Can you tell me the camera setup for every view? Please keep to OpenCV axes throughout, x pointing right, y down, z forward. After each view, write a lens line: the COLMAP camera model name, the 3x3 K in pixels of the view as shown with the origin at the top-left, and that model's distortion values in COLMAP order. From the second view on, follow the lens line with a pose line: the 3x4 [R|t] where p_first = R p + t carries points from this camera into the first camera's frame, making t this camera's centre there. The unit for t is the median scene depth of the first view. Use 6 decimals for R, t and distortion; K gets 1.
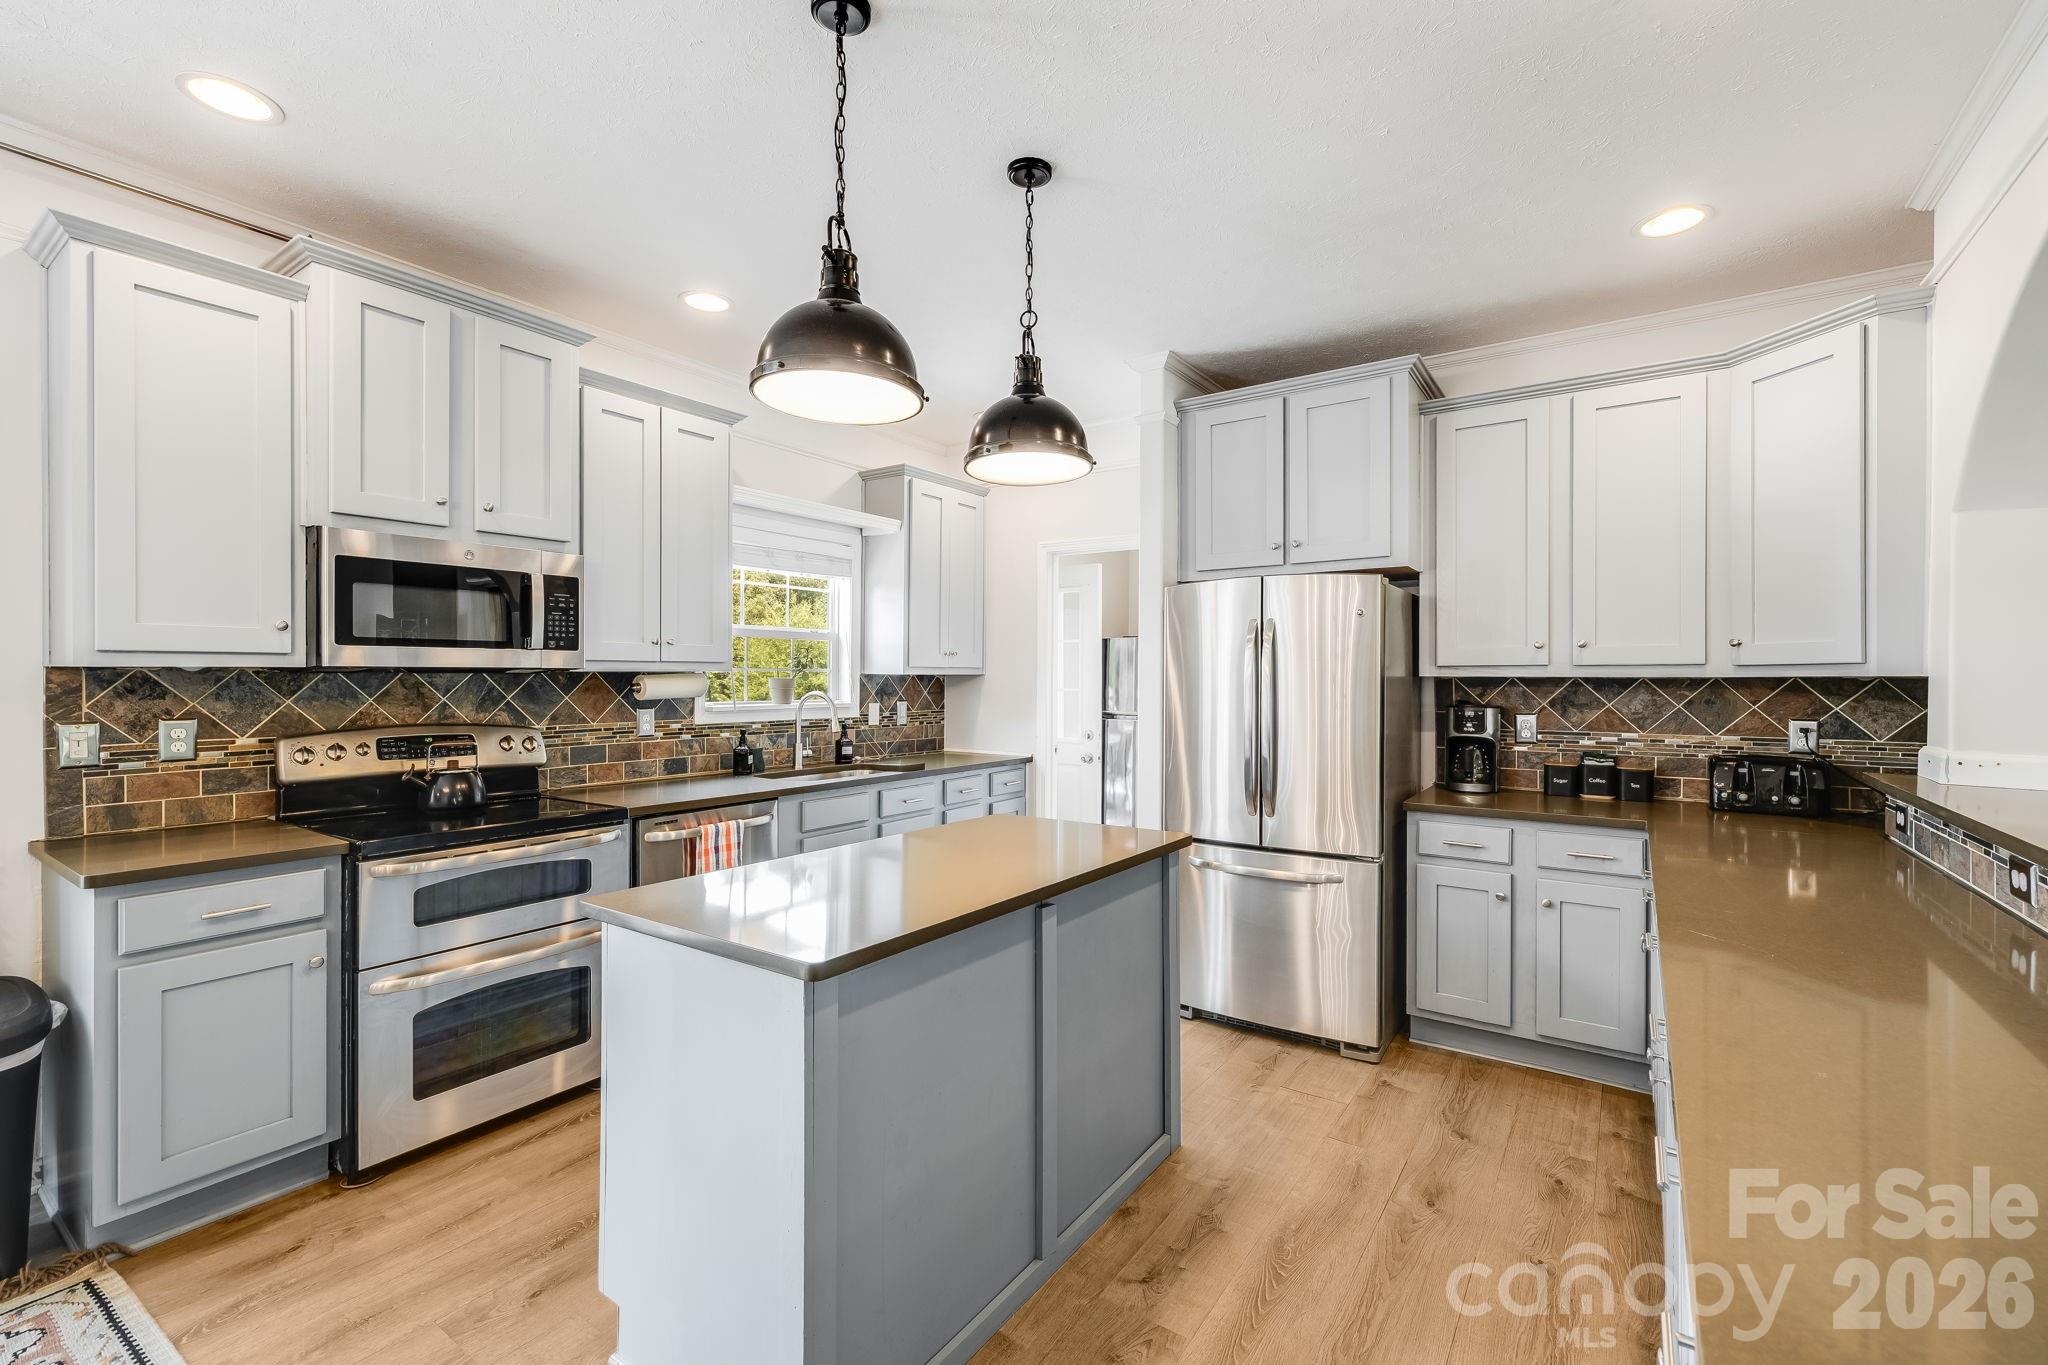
lens RADIAL K [[874.8, 0, 1028.5], [0, 874.8, 676.9], [0, 0, 1]] dist [-0.003147, 0.000750]
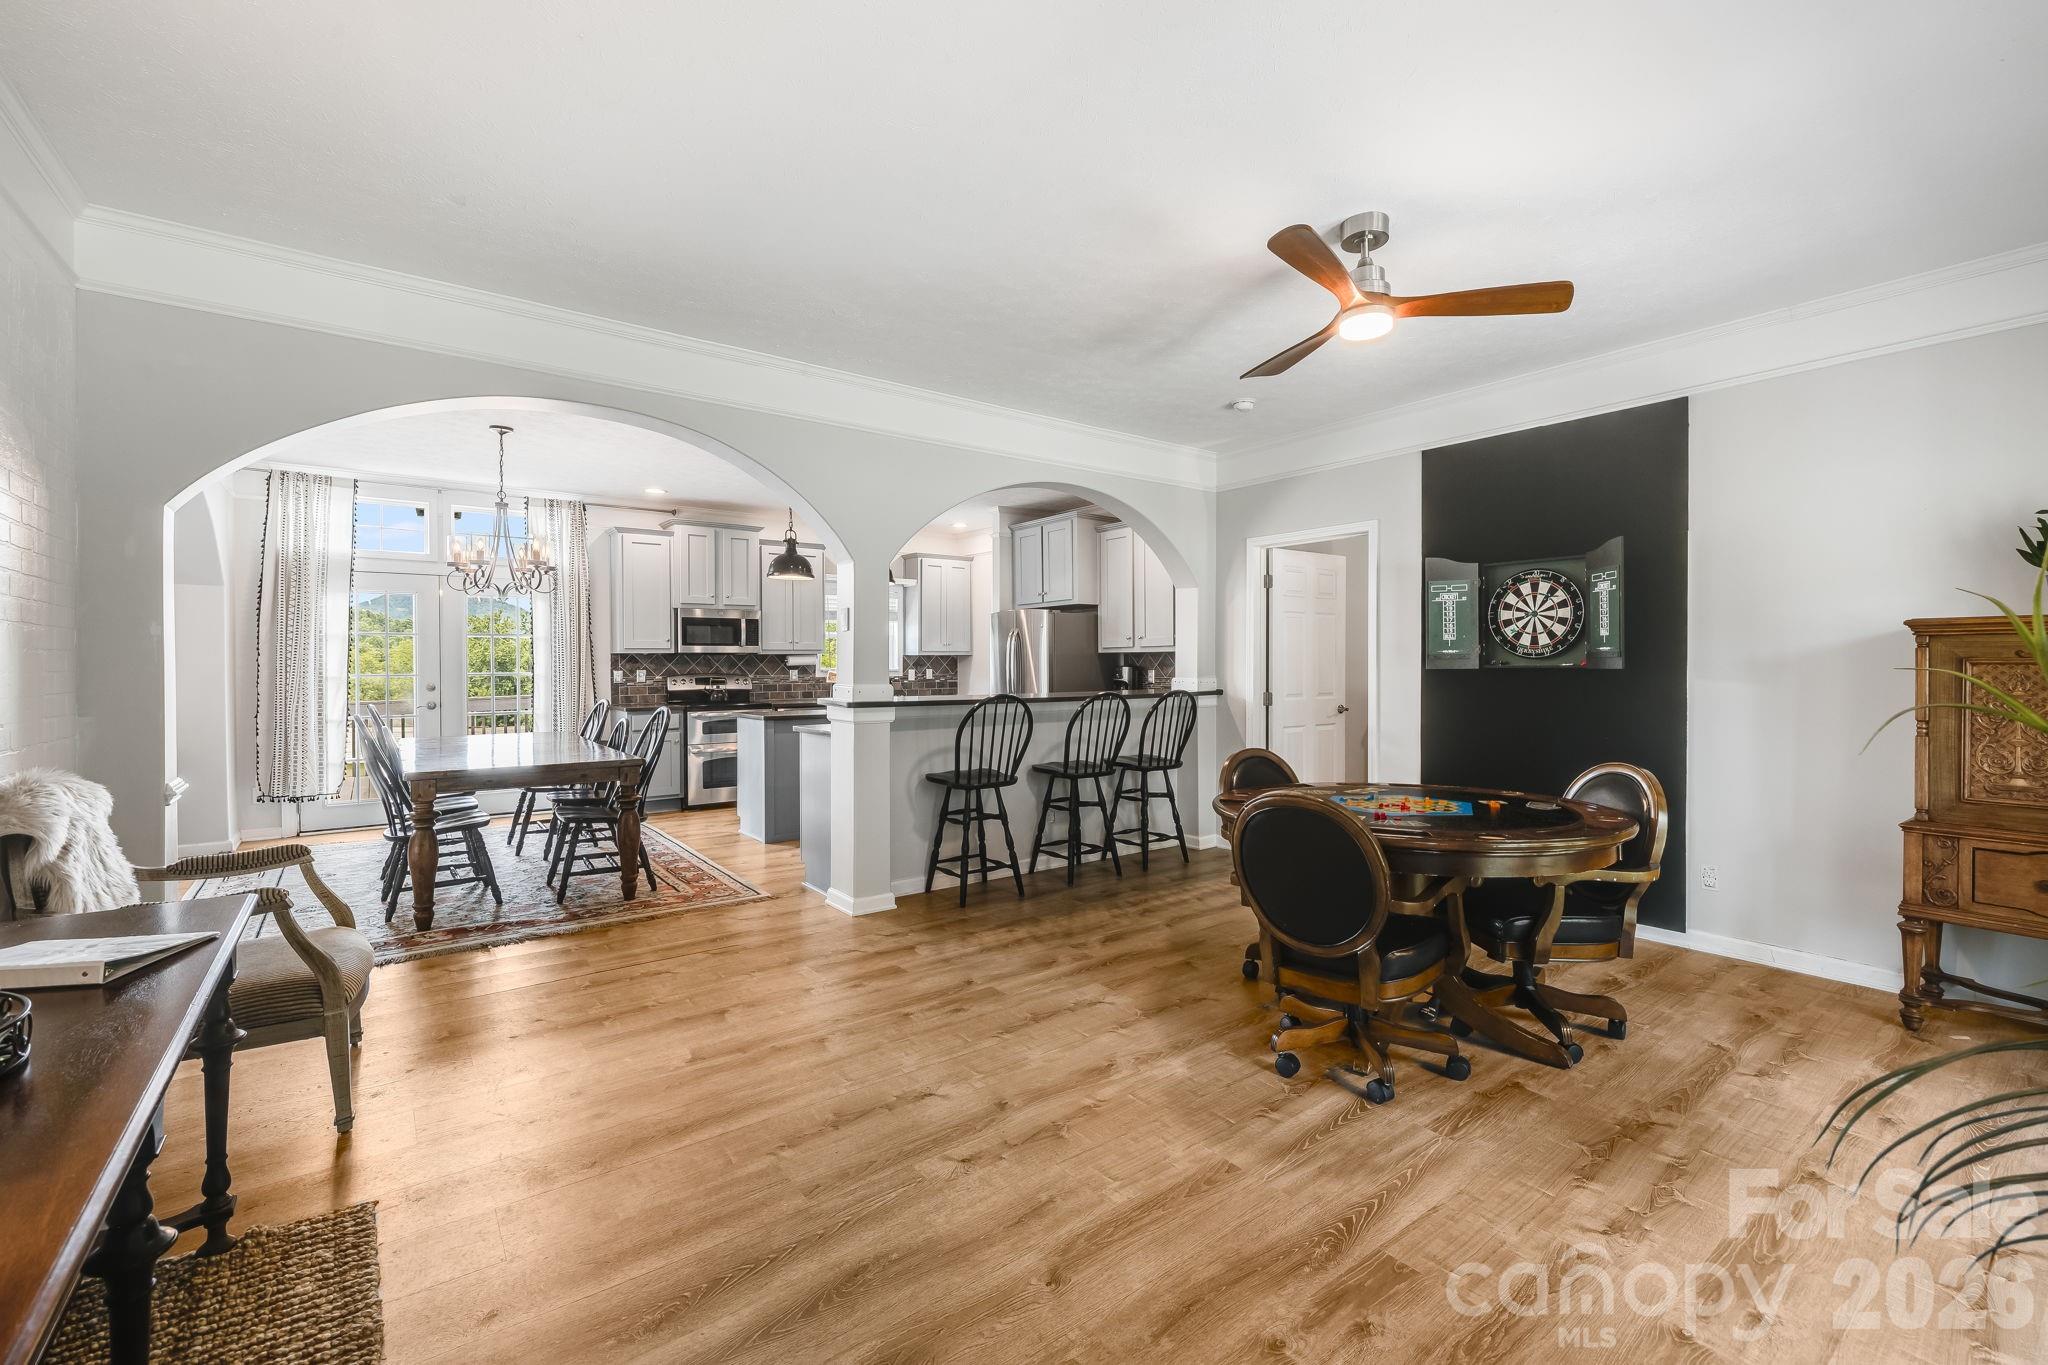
lens RADIAL K [[874.8, 0, 1014.4], [0, 874.8, 669.6], [0, 0, 1]] dist [-0.003147, 0.000750]
pose [[0.945308, -0.003638, -0.326159, 1.085722], [0.006334, 0.999954, 0.007204, 0.026956], [0.326118, -0.008876, 0.945287, -1.262280]]
